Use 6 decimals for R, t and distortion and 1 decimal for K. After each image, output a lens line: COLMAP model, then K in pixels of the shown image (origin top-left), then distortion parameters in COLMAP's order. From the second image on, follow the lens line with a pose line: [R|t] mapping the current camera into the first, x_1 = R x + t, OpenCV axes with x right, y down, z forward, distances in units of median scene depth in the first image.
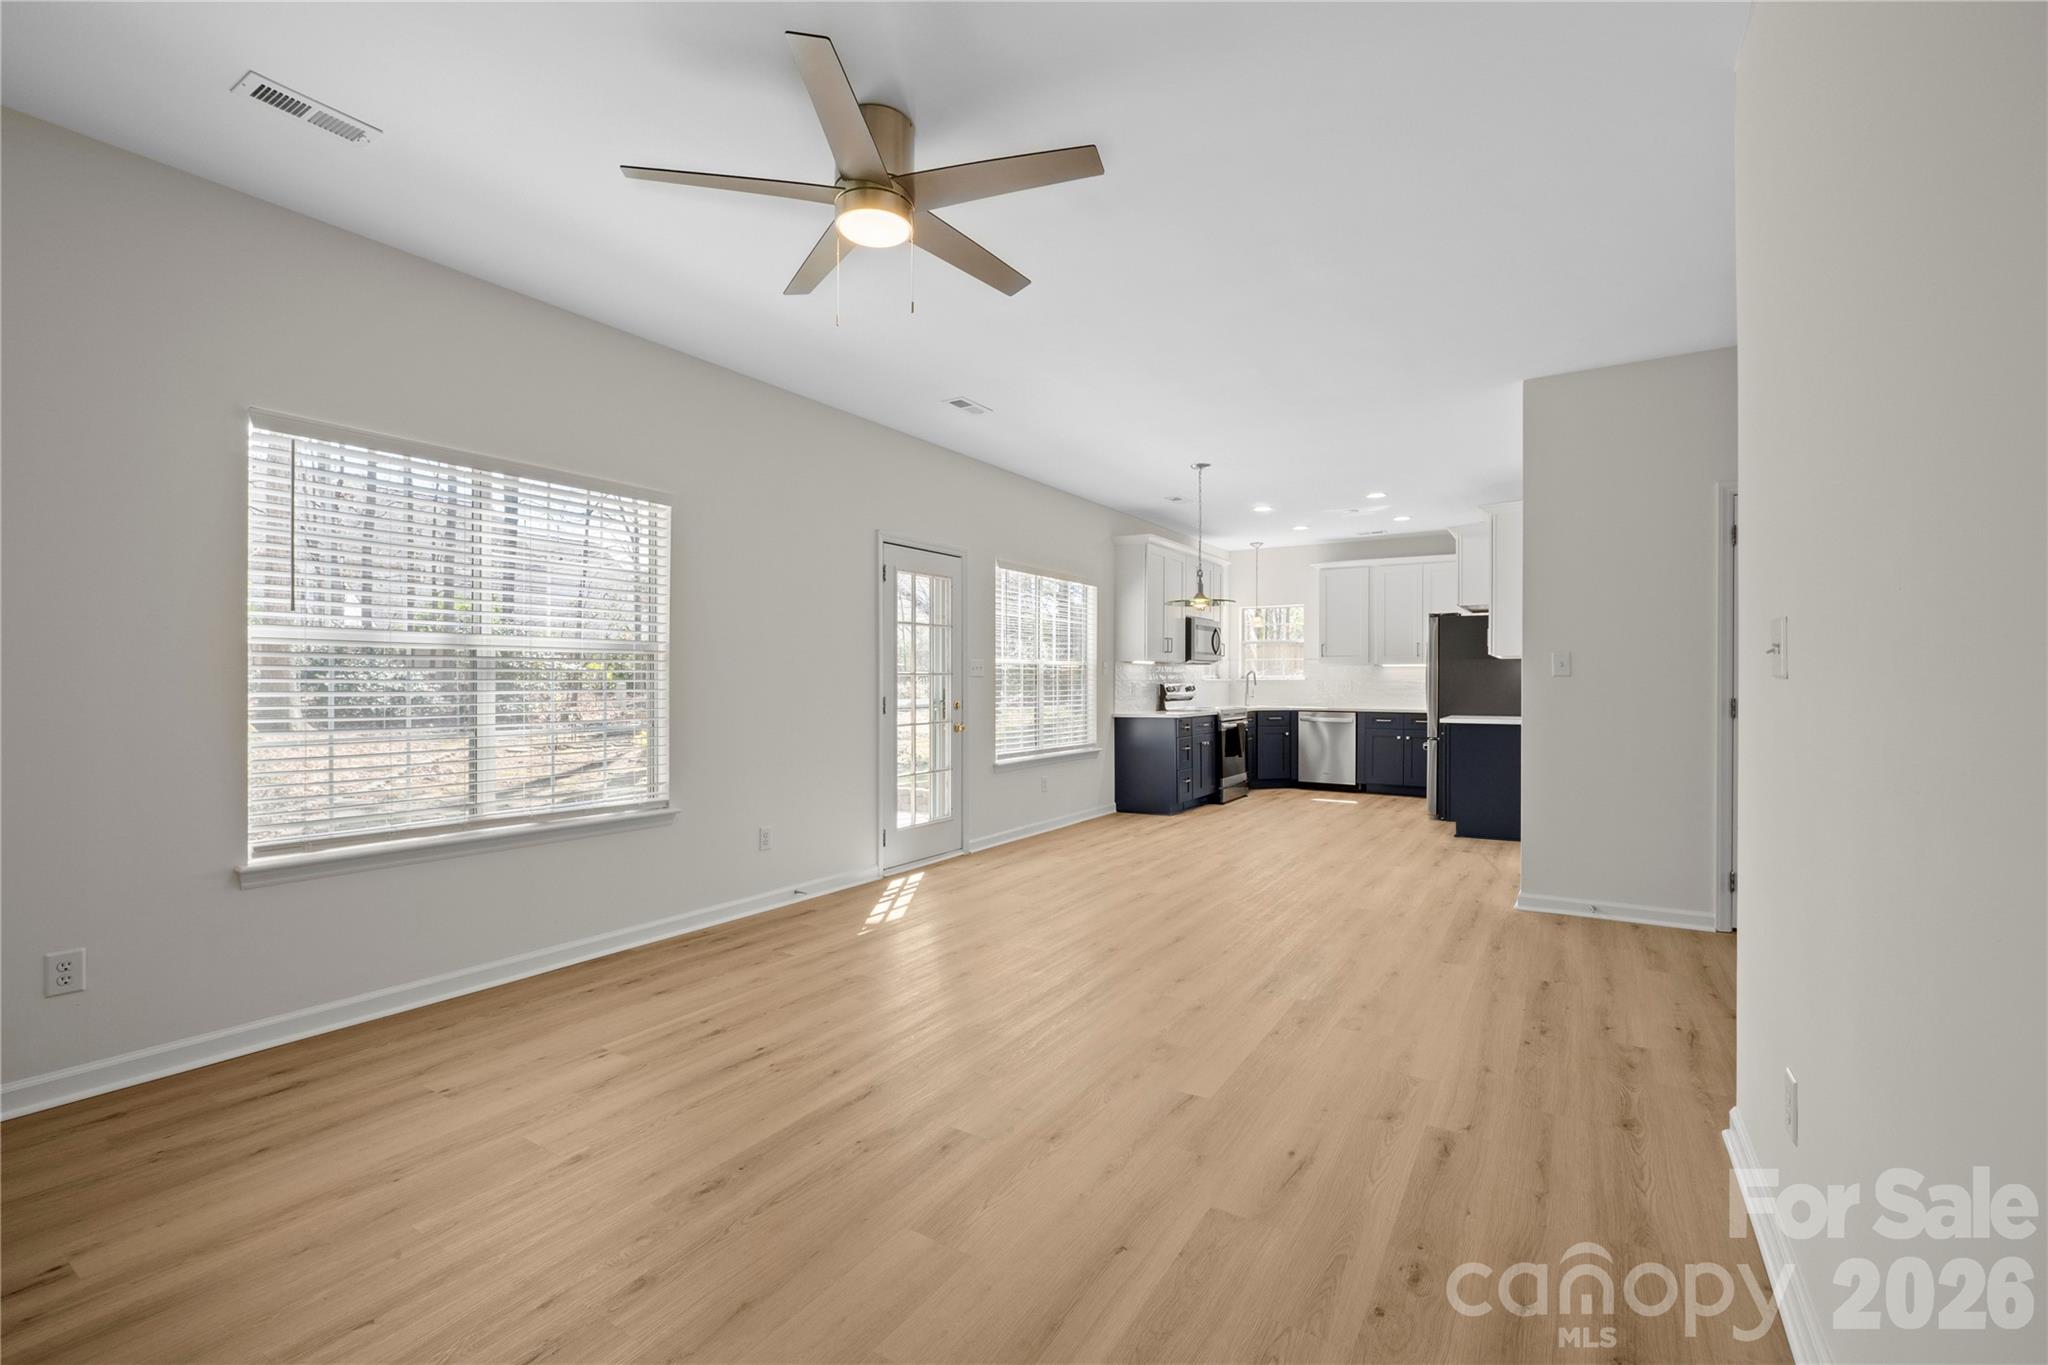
lens RADIAL K [[863.7, 0, 1034.9], [0, 863.7, 675.2], [0, 0, 1]] dist [-0.004492, -0.001056]
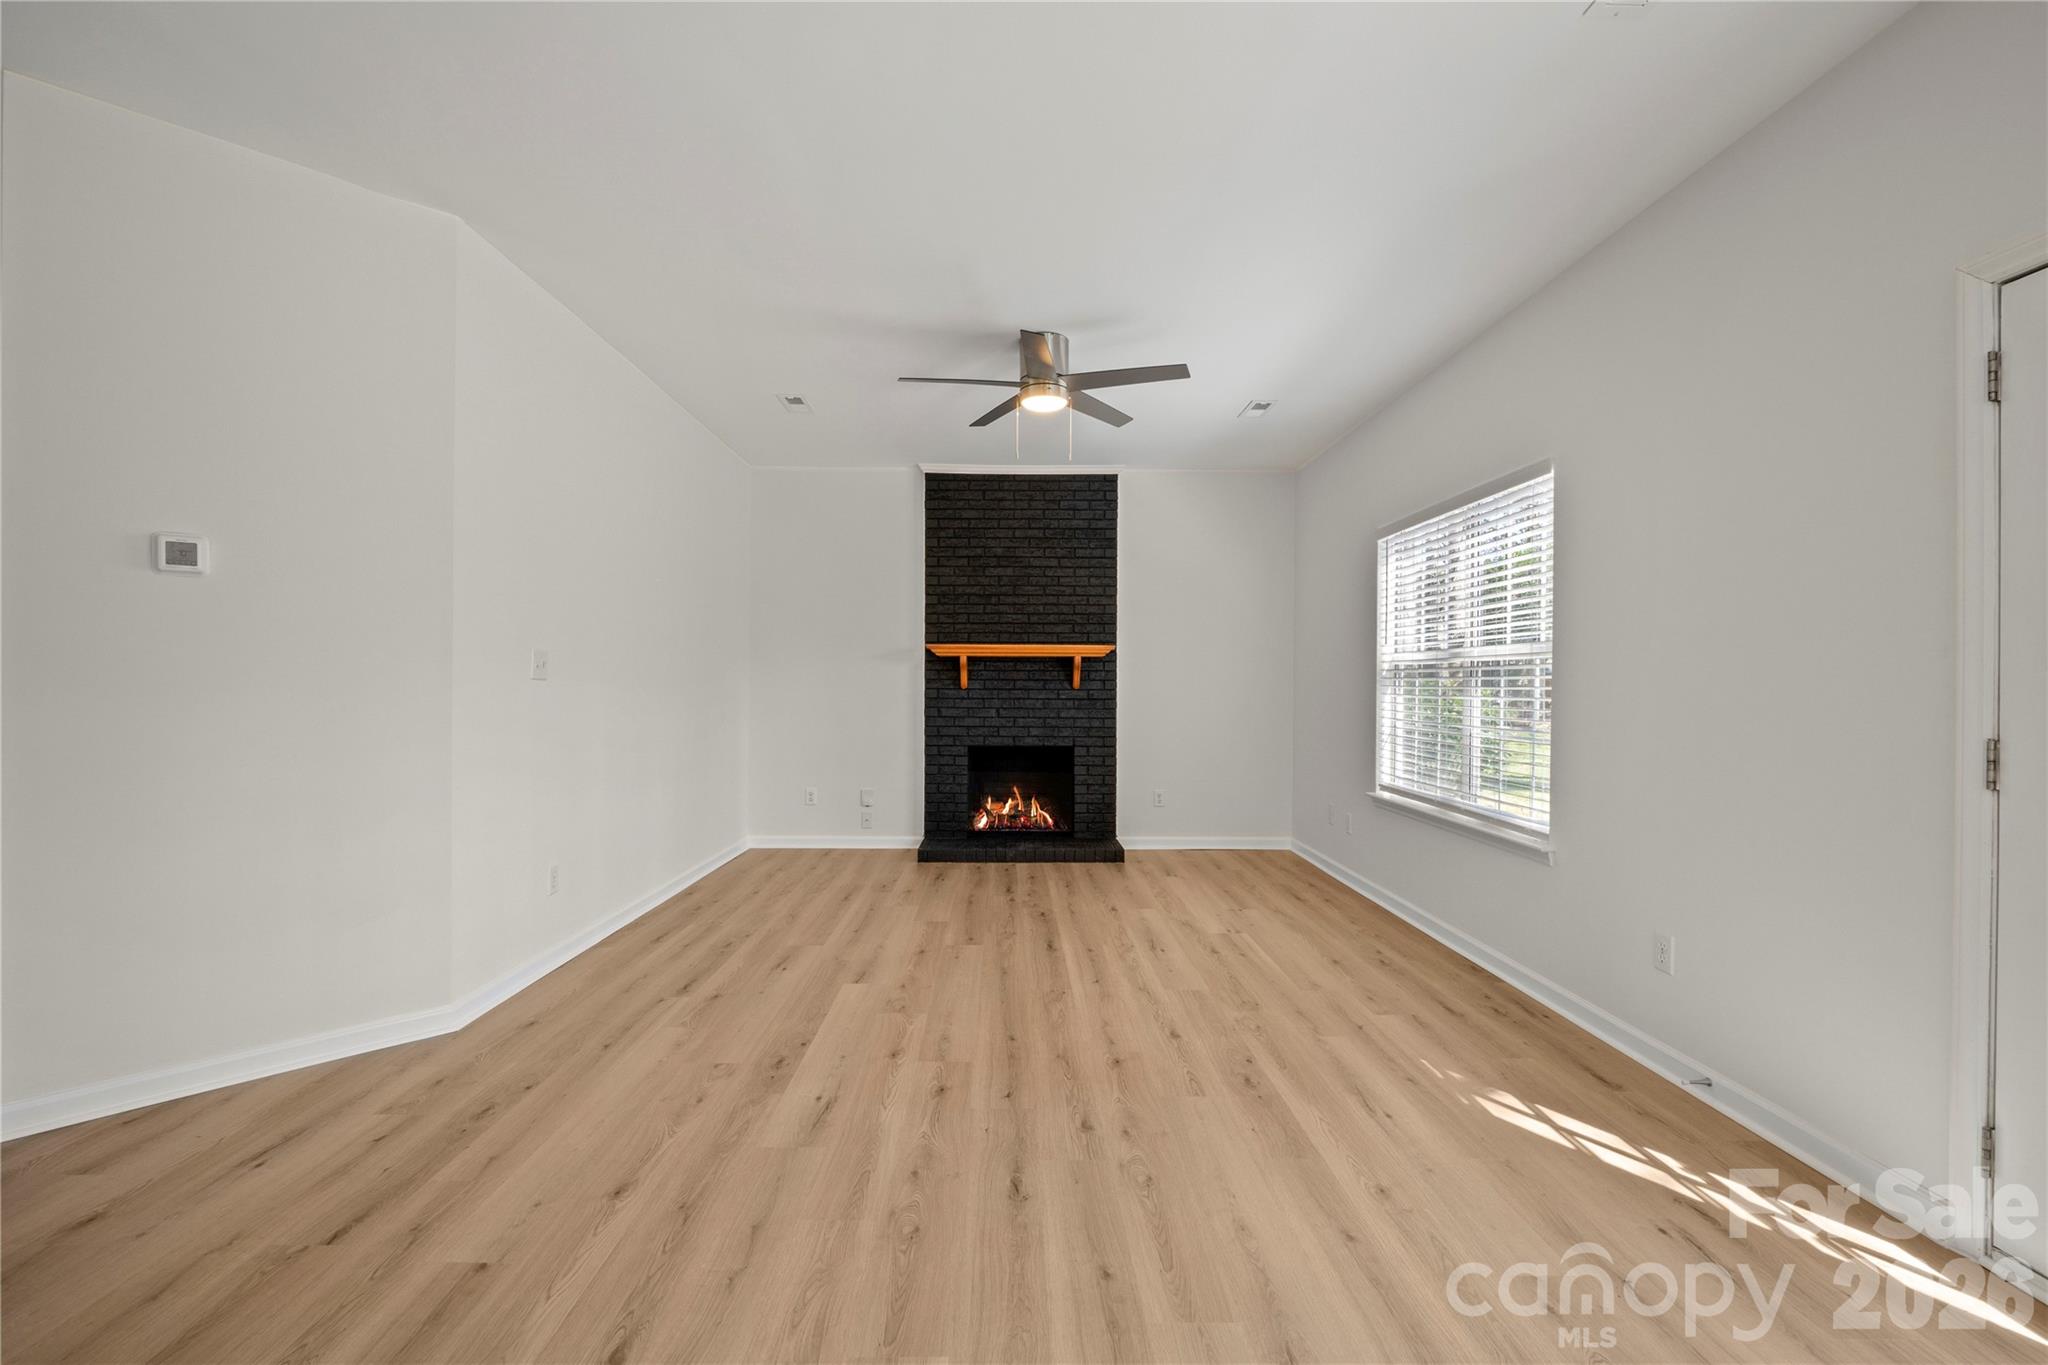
lens RADIAL K [[863.7, 0, 1020.0], [0, 863.7, 692.9], [0, 0, 1]] dist [-0.004492, -0.001056]
pose [[-0.840674, -0.000268, -0.541541, 0.596085], [-0.003583, 0.999981, 0.005068, 0.010937], [0.541529, 0.006201, -0.840659, 1.930270]]
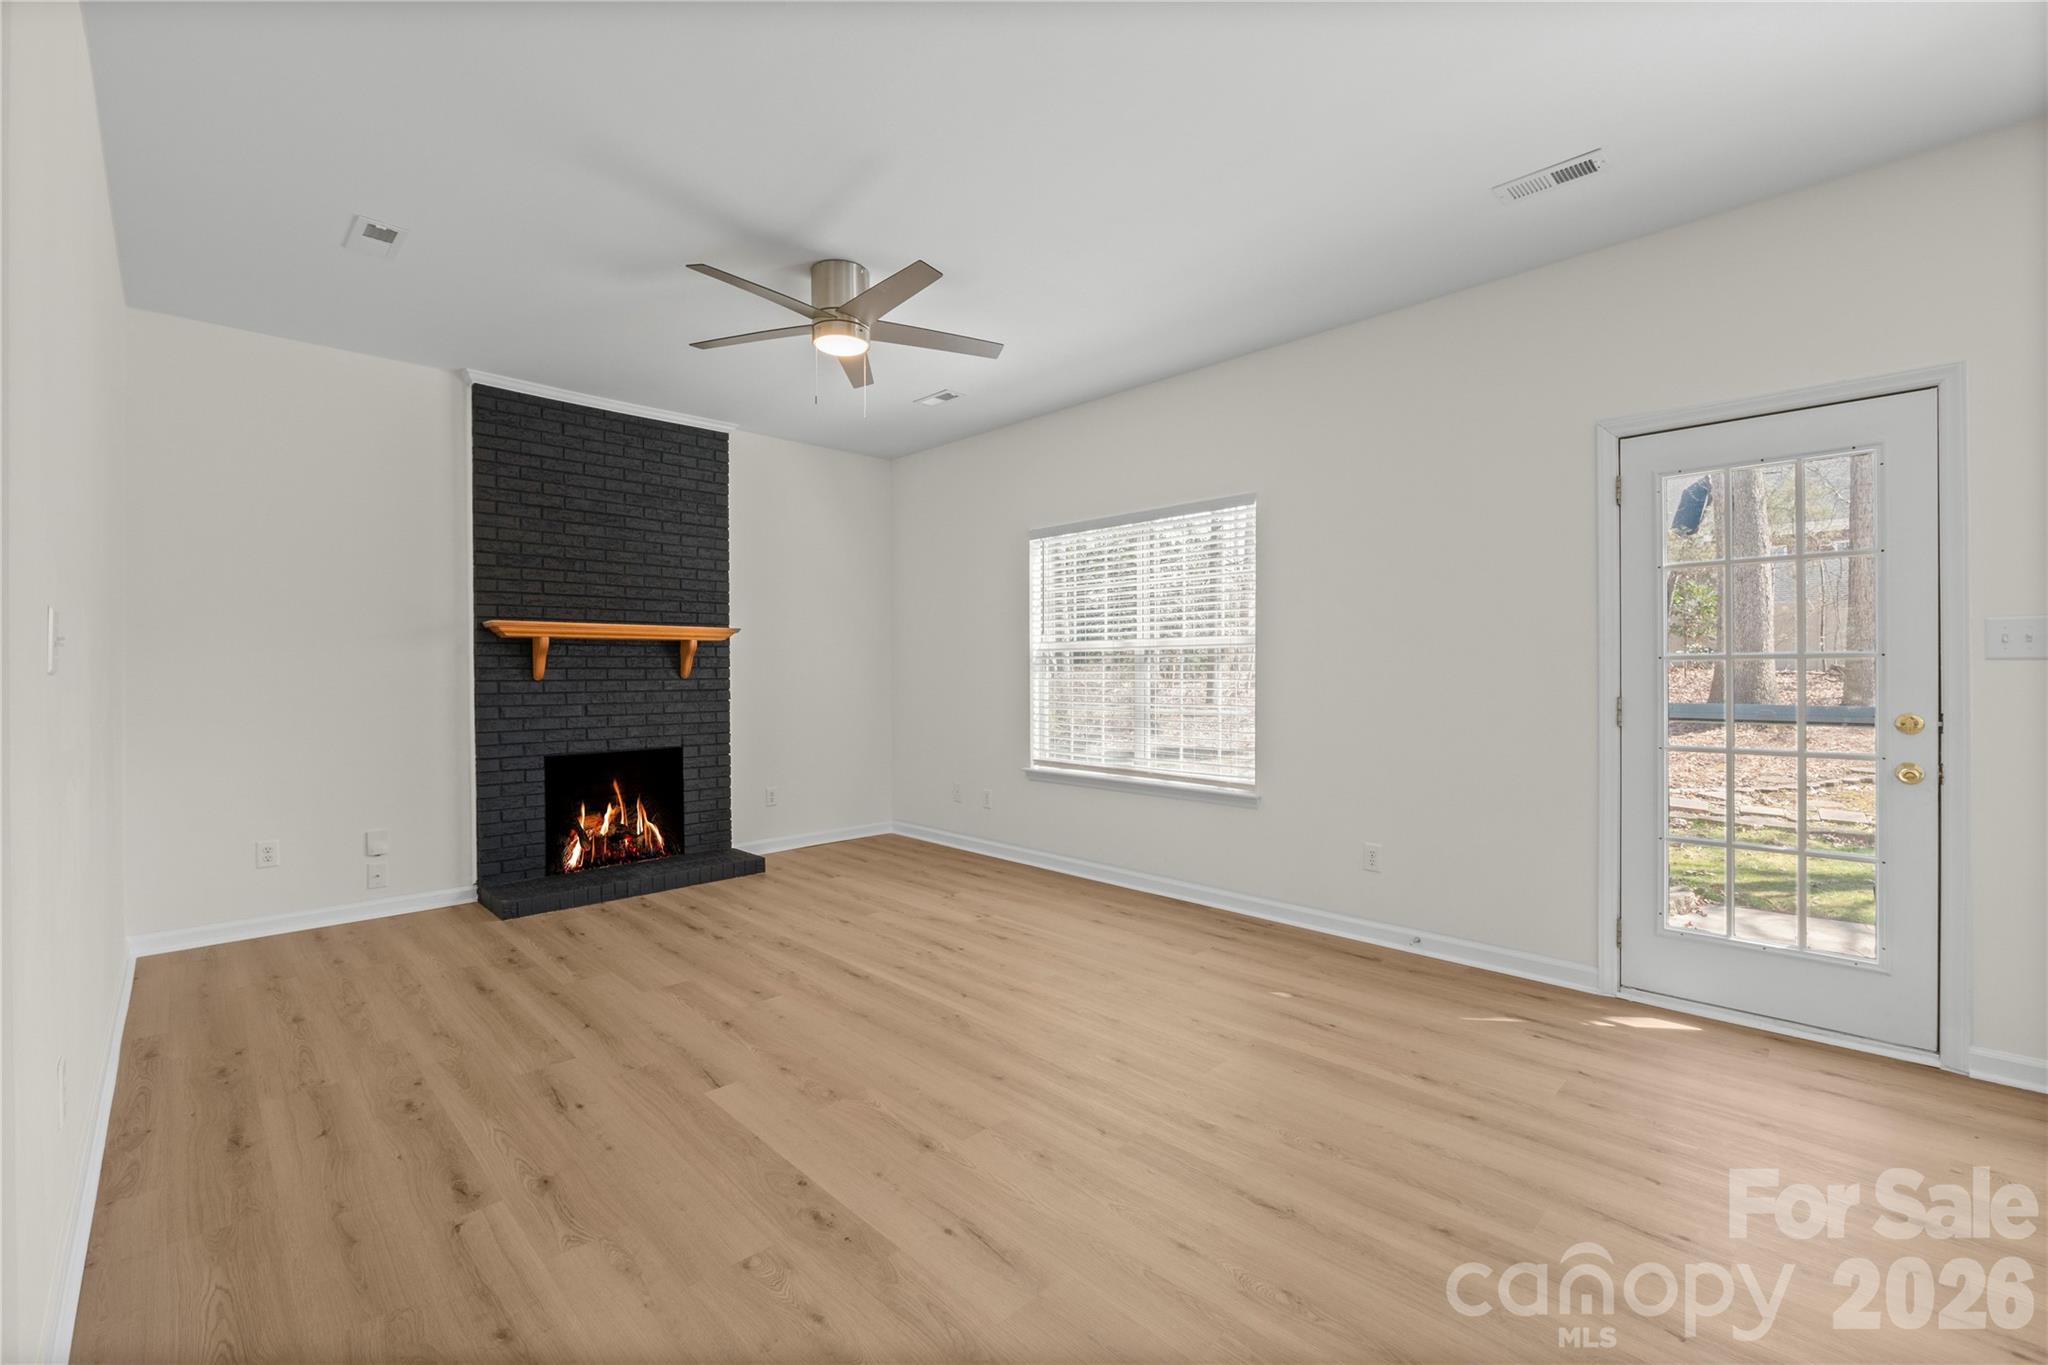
lens RADIAL K [[863.7, 0, 1017.1], [0, 863.7, 669.1], [0, 0, 1]] dist [-0.004492, -0.001056]
pose [[-0.232431, -0.001639, -0.972611, 0.903529], [0.010198, 0.999940, -0.004122, 0.007075], [0.972559, -0.010877, -0.232401, 1.318930]]
